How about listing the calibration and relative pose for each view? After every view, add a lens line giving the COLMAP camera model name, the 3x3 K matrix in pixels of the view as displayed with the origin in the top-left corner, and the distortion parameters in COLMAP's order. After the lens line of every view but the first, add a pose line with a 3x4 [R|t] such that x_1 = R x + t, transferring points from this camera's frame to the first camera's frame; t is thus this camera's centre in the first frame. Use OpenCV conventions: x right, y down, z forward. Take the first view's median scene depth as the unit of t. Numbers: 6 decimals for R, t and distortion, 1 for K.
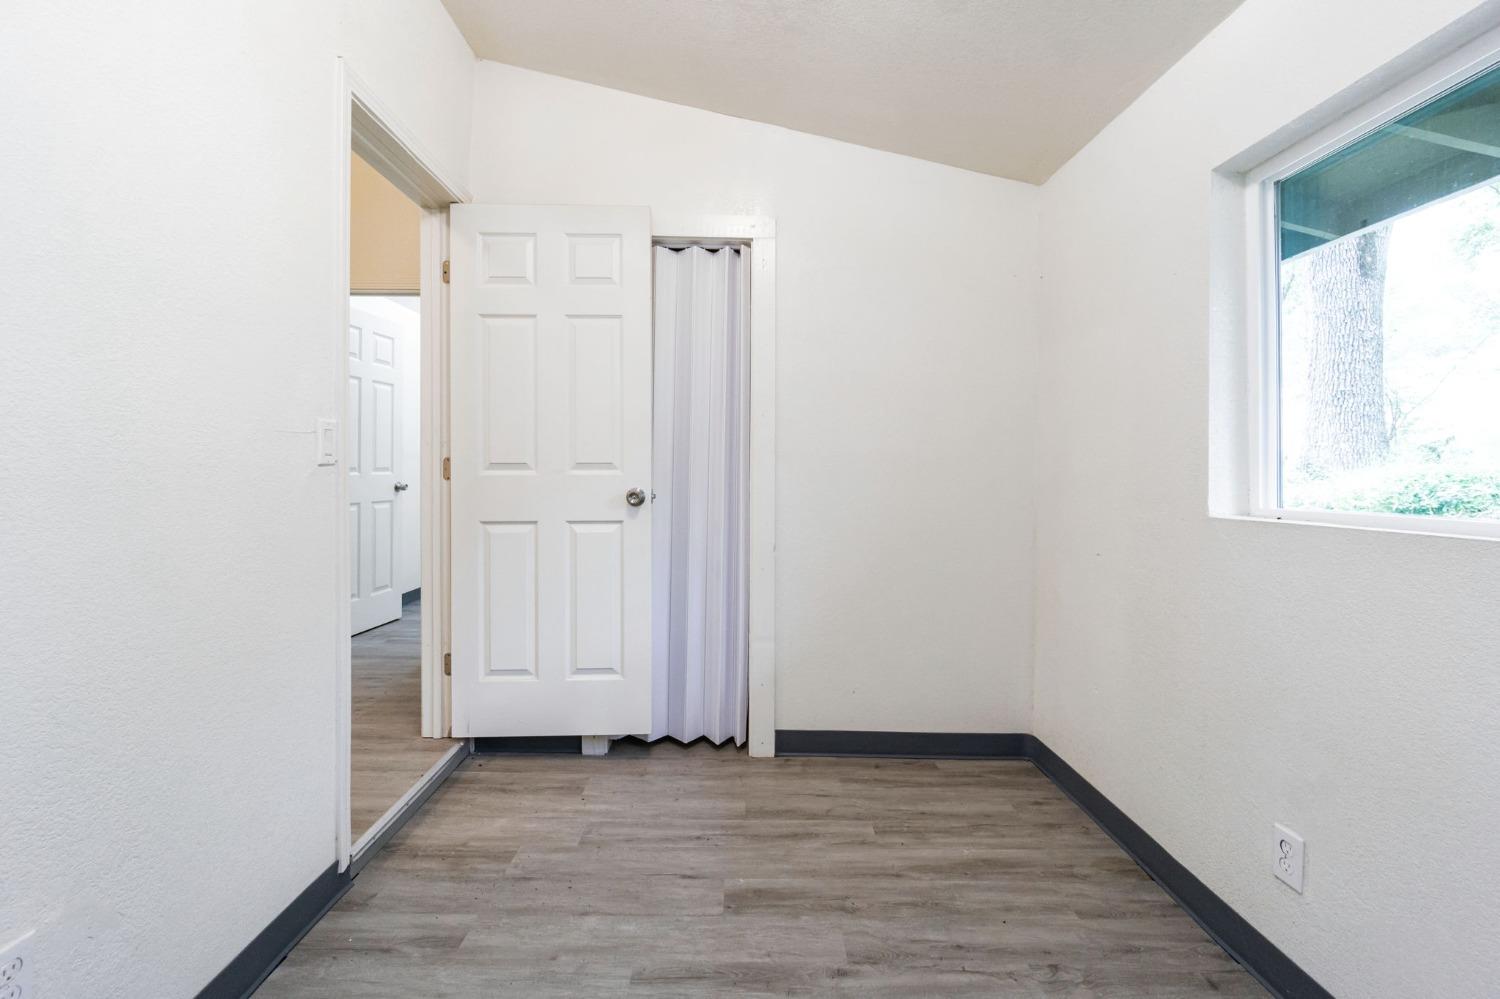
lens RADIAL K [[652.4, 0, 751.0], [0, 652.4, 488.7], [0, 0, 1]] dist [0.001153, 0.000811]
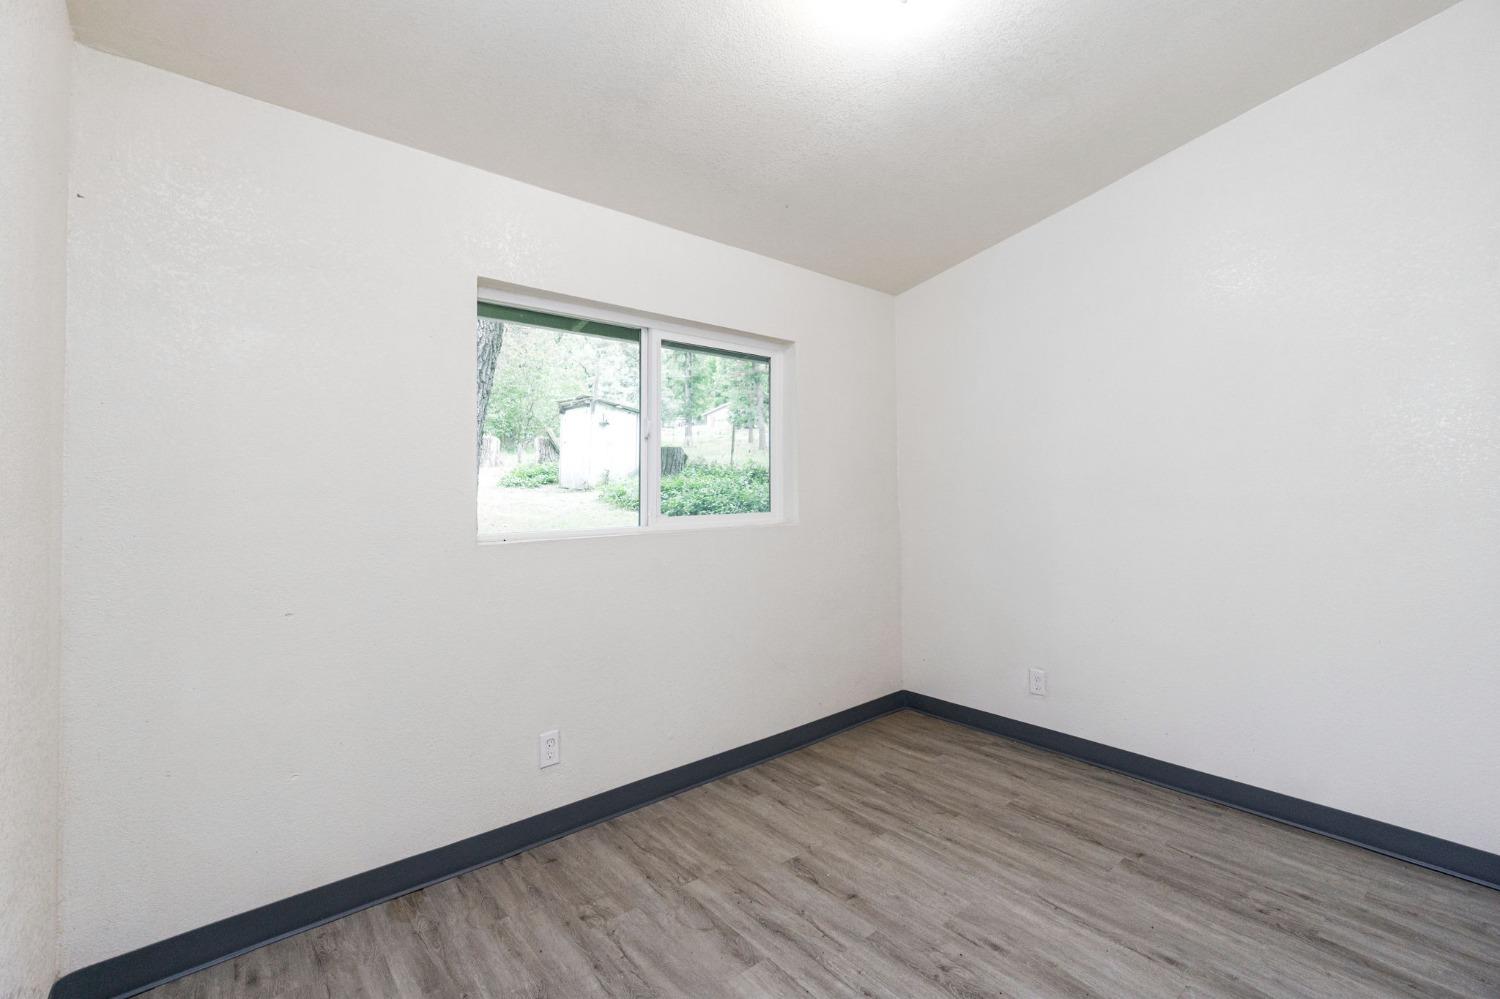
lens RADIAL K [[652.4, 0, 747.9], [0, 652.4, 494.4], [0, 0, 1]] dist [0.001153, 0.000811]
pose [[-0.657642, 0.000453, 0.753330, -0.619214], [0.007324, 0.999956, 0.005793, -0.059919], [-0.753295, 0.009327, -0.657617, 1.472631]]
